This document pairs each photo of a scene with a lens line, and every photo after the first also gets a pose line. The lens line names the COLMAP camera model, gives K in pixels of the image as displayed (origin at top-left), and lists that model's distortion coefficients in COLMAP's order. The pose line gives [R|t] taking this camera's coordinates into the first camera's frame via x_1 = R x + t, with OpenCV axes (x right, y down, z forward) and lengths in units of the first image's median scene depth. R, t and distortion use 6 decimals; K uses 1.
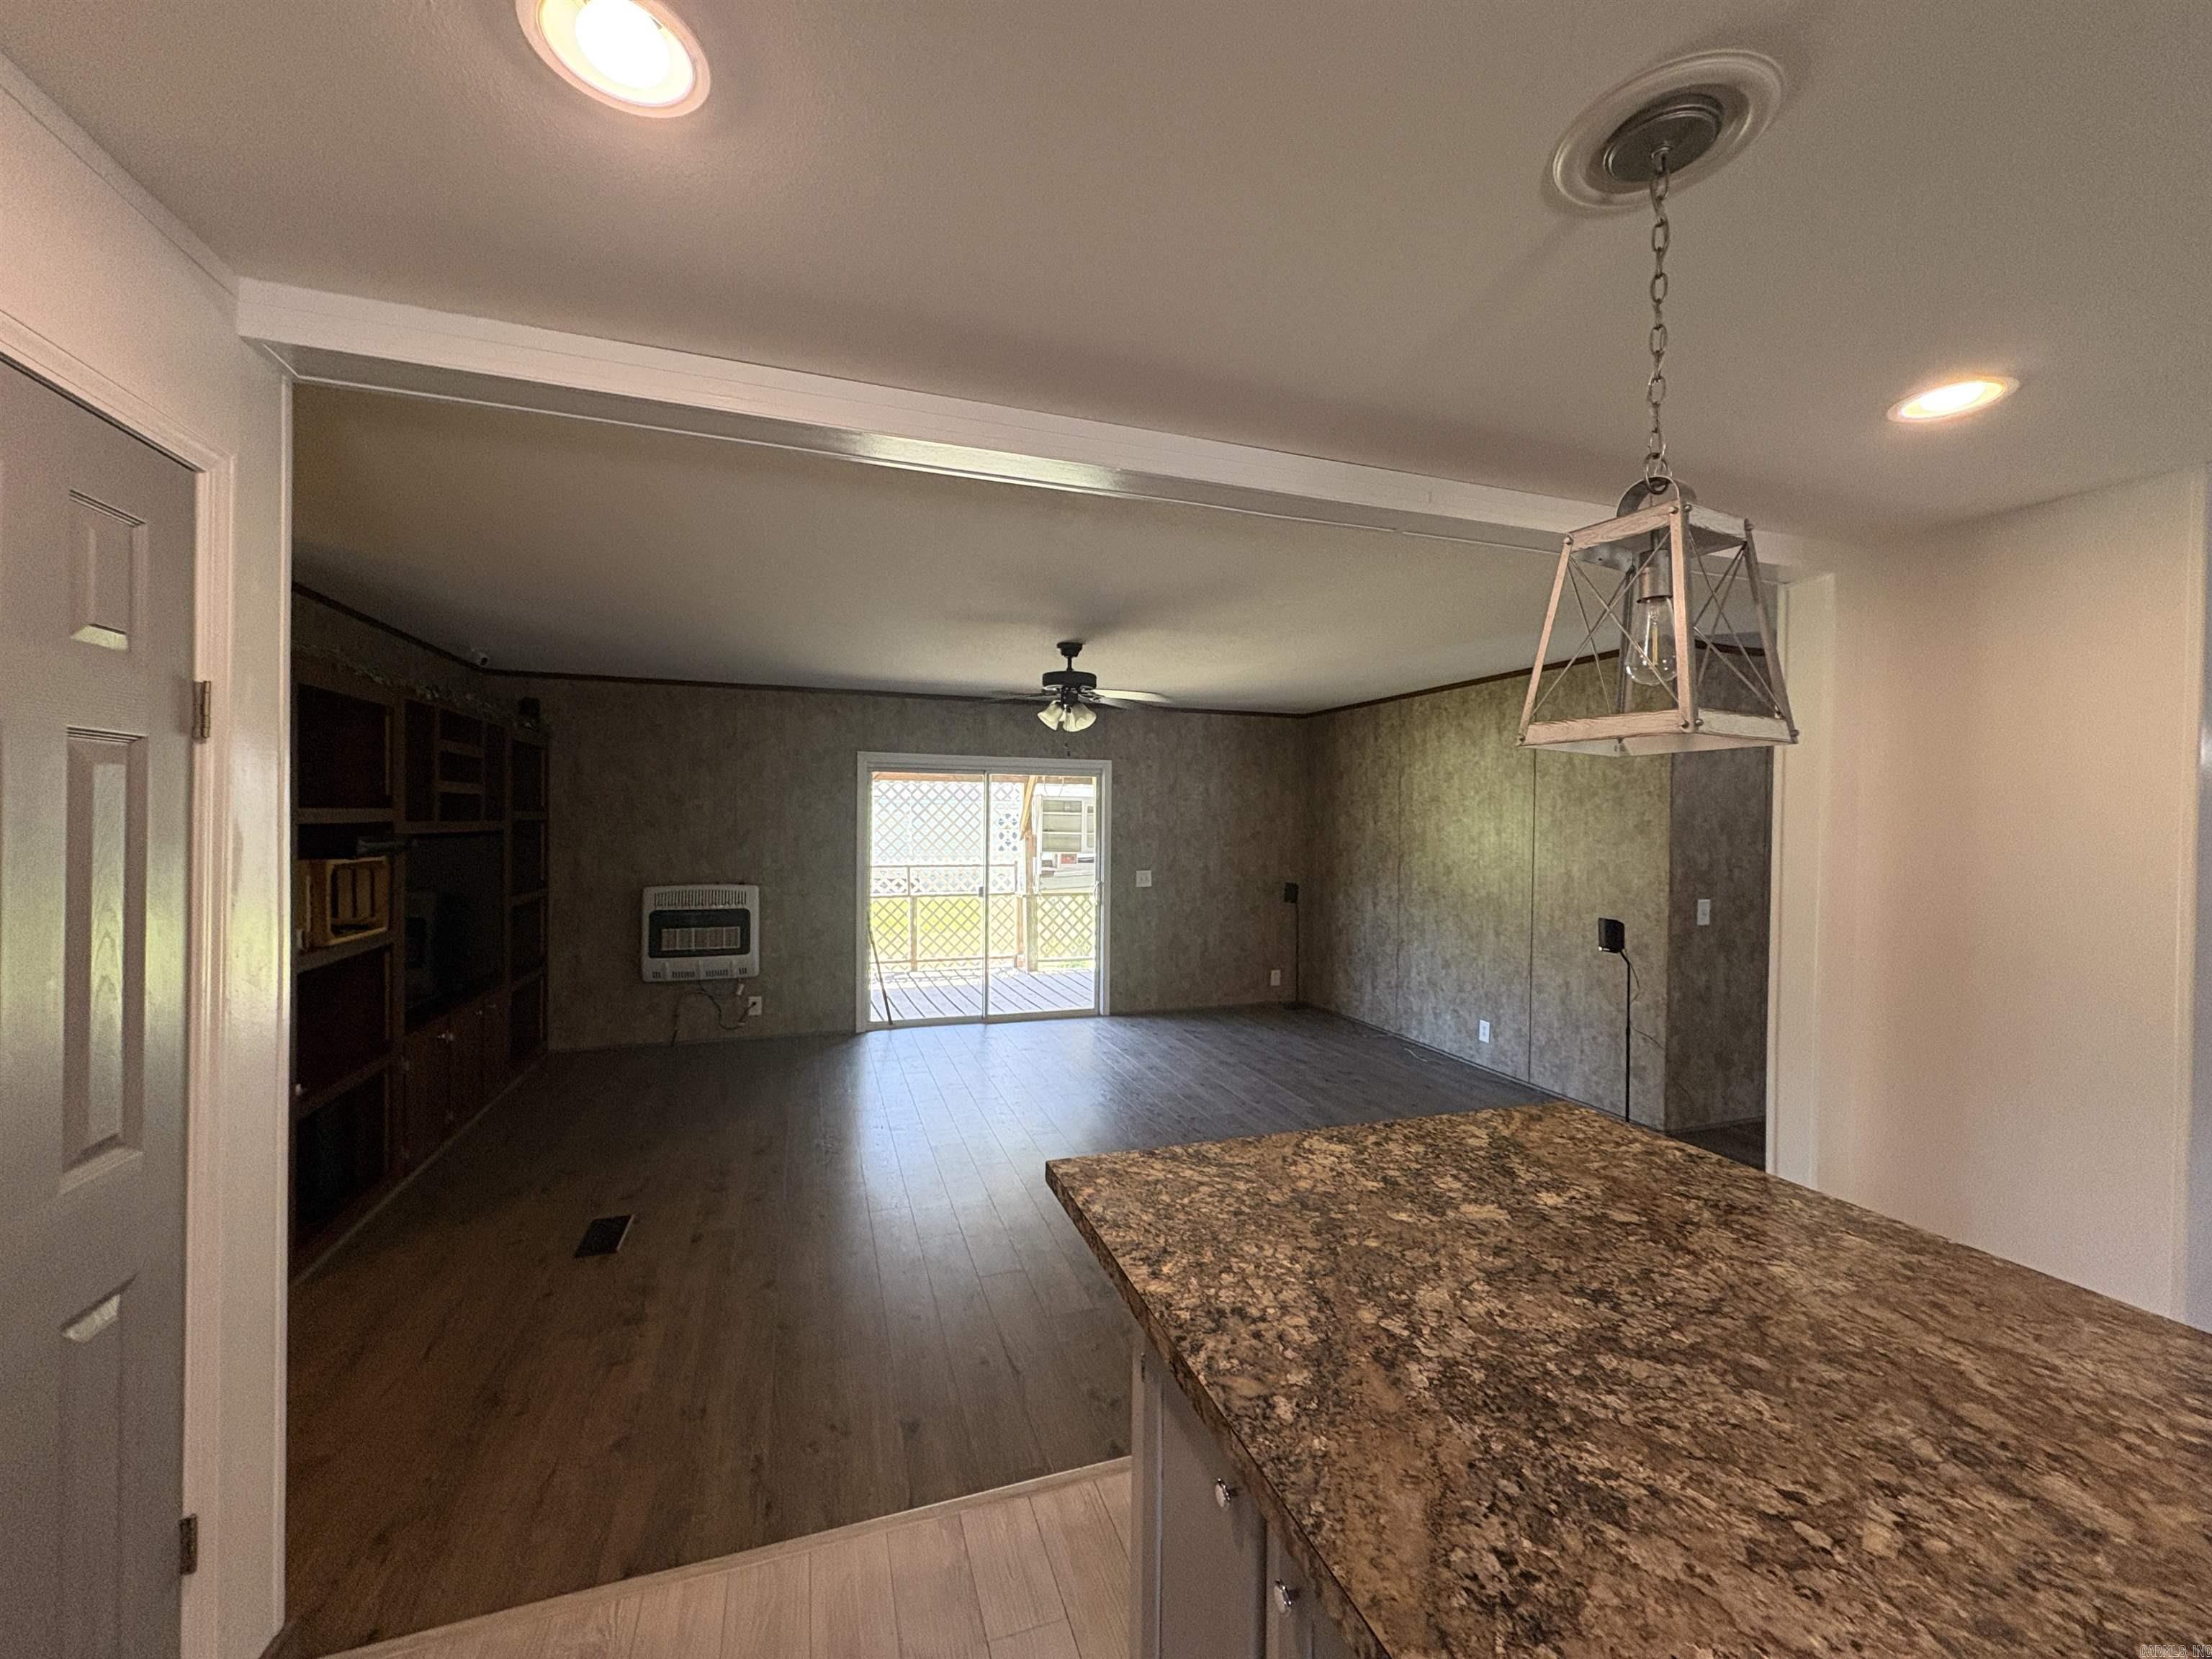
lens RADIAL K [[873.5, 0, 1105.4], [0, 873.5, 831.9], [0, 0, 1]] dist [0.000550, 0.000249]
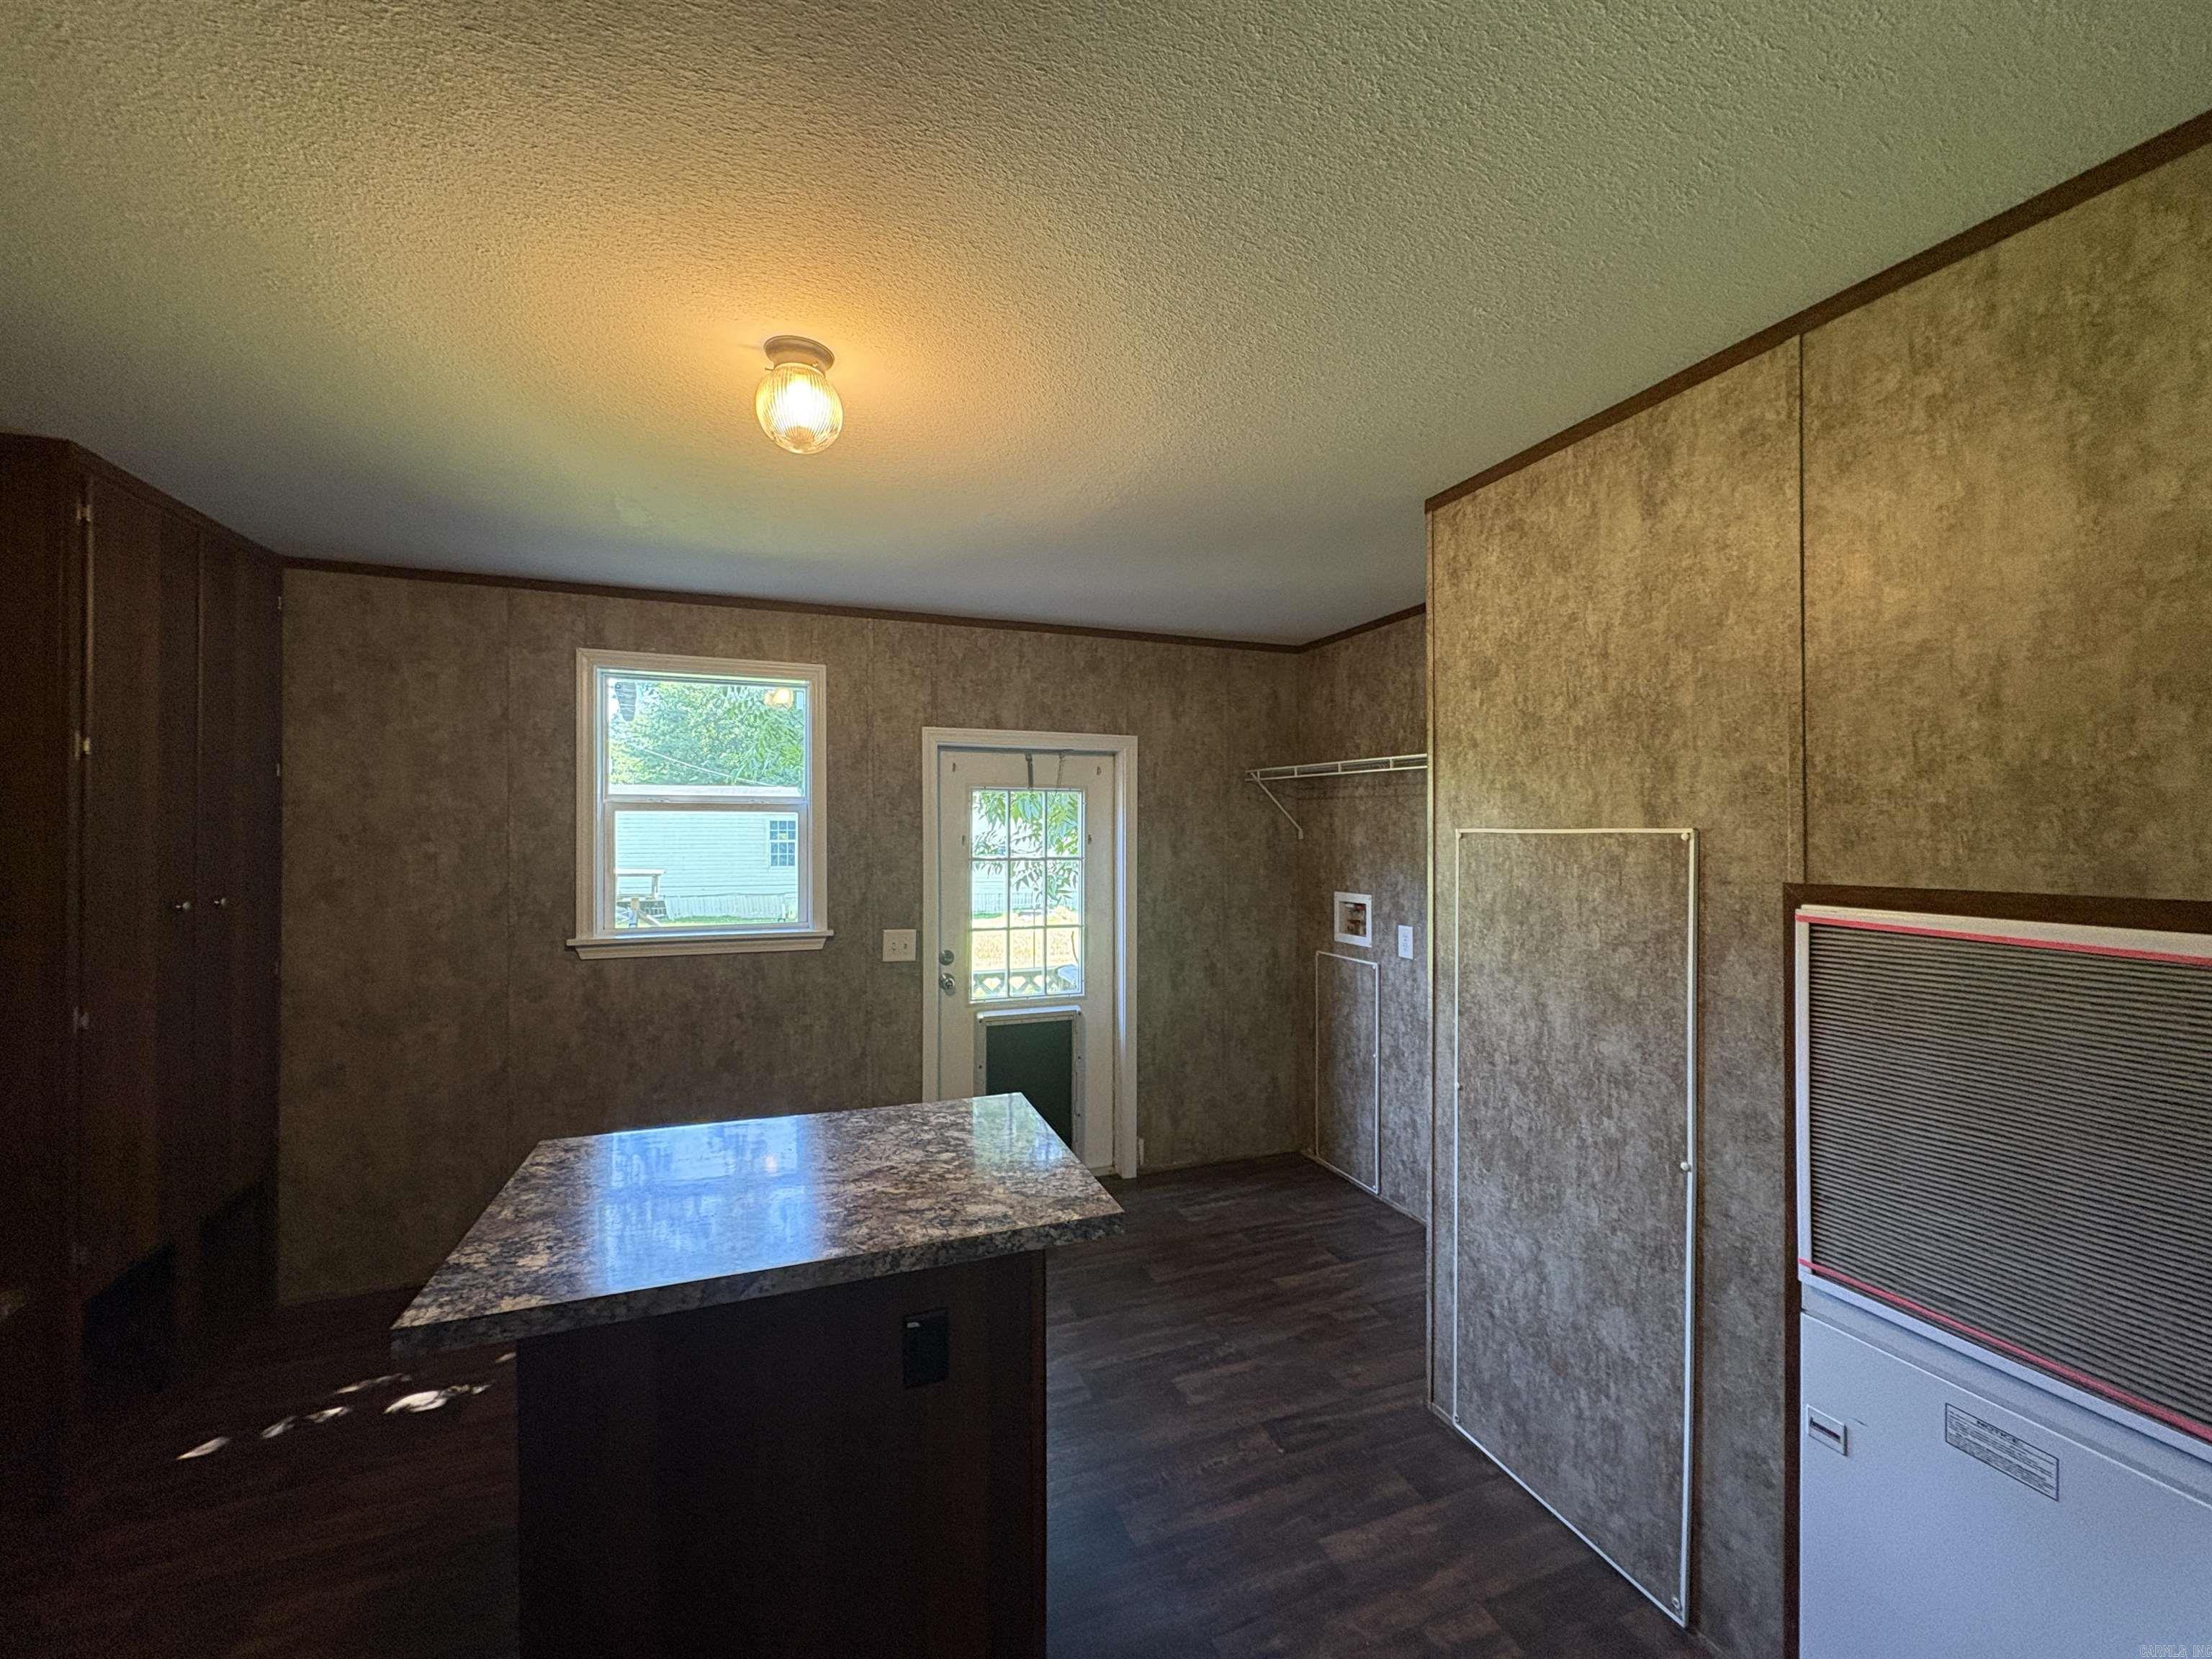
lens RADIAL K [[873.5, 0, 1105.4], [0, 873.5, 831.9], [0, 0, 1]] dist [0.000550, 0.000249]
pose [[-0.016672, -0.006673, 0.999839, -0.452306], [0.011117, 0.999915, 0.006859, -0.017006], [-0.999799, 0.011230, -0.016597, 0.508013]]
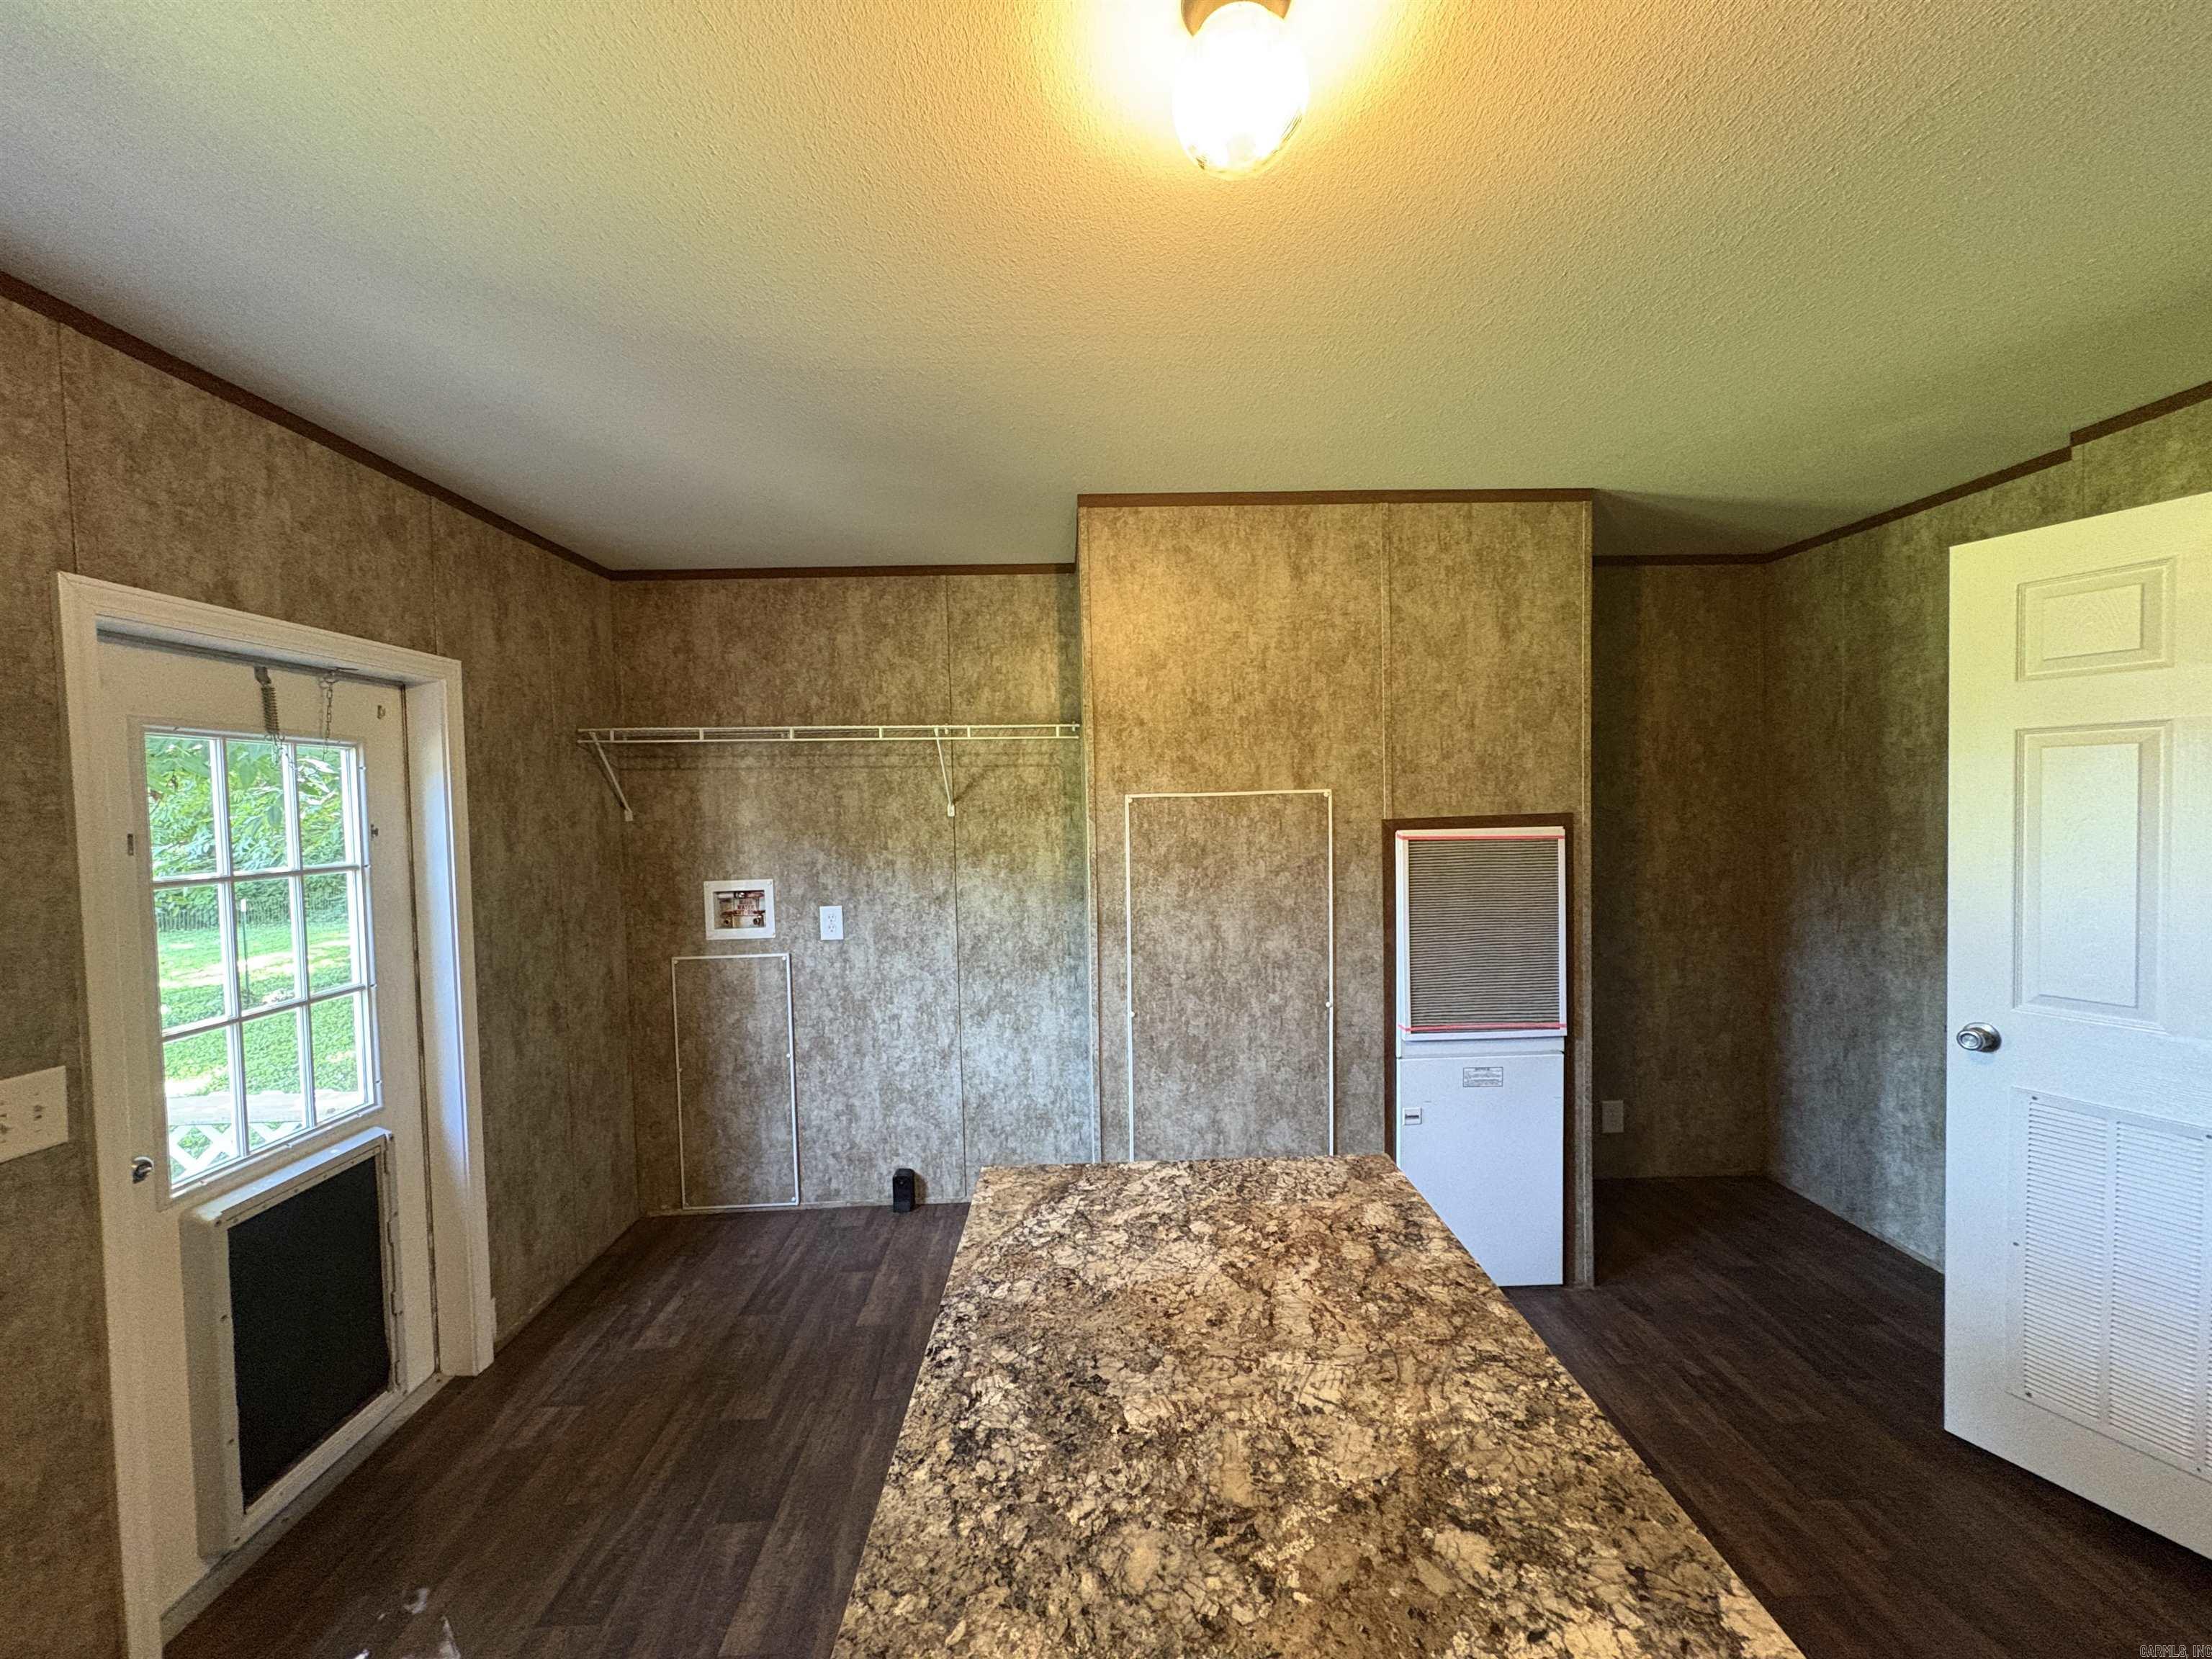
lens RADIAL K [[873.5, 0, 1105.4], [0, 873.5, 831.9], [0, 0, 1]] dist [0.000550, 0.000249]
pose [[-0.949193, 0.009072, 0.314565, 0.707681], [0.026244, 0.998384, 0.050399, -0.020535], [-0.313599, 0.056094, -0.947897, 1.731711]]
